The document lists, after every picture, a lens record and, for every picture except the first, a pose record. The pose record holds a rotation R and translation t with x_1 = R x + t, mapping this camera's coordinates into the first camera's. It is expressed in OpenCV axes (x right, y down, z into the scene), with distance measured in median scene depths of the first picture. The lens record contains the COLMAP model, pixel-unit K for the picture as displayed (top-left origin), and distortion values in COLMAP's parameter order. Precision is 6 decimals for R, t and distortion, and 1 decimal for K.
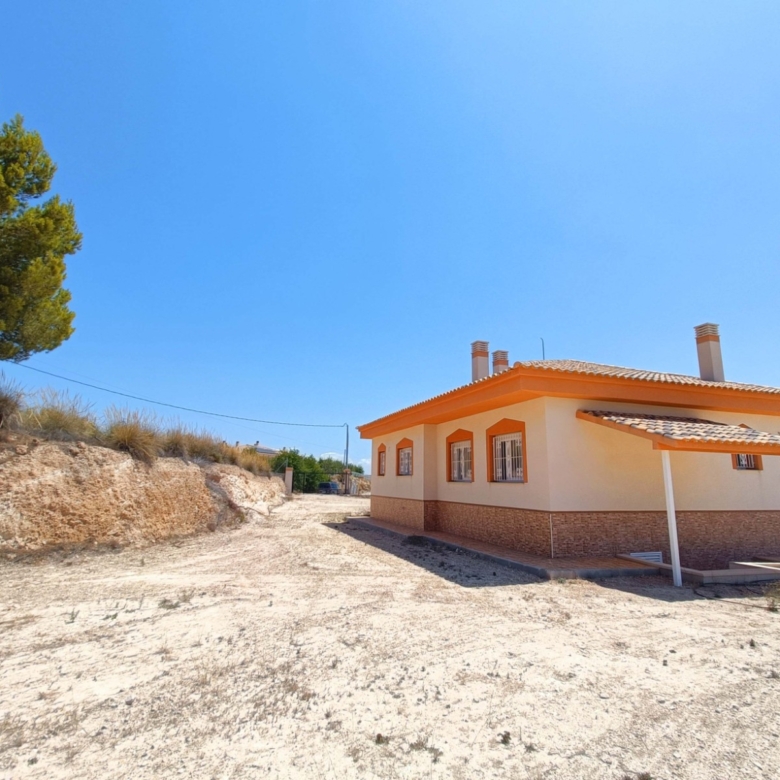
lens RADIAL K [[489.7, 0, 390.0], [0, 489.7, 390.0], [0, 0, 1]] dist [0.001358, -0.001232]
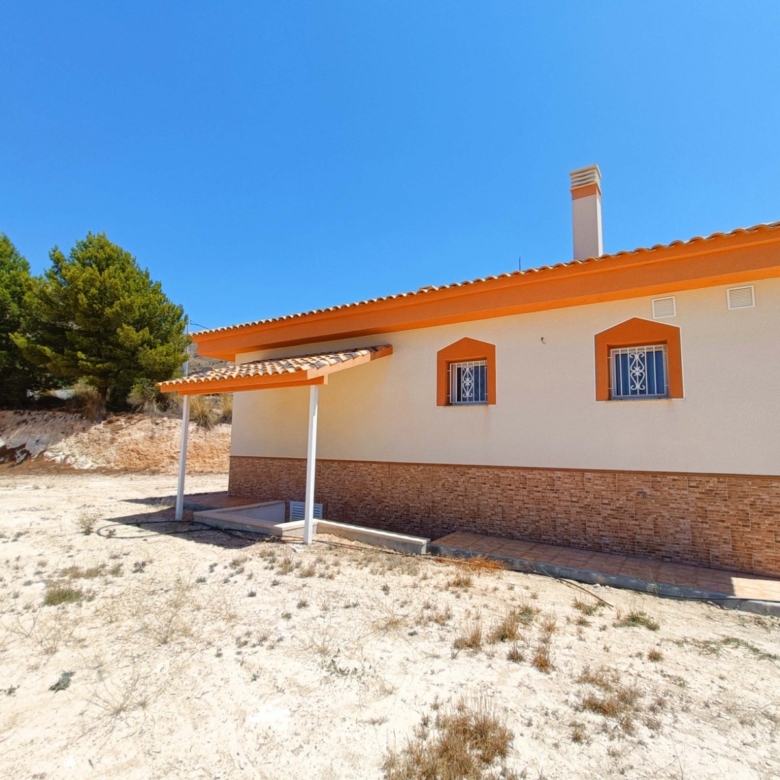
lens RADIAL K [[489.7, 0, 390.0], [0, 489.7, 390.0], [0, 0, 1]] dist [0.001358, -0.001232]
pose [[0.593227, -0.097079, -0.799161, 1.388650], [0.141451, 0.989828, -0.015239, 0.157743], [0.792511, -0.104002, 0.600924, 0.593450]]
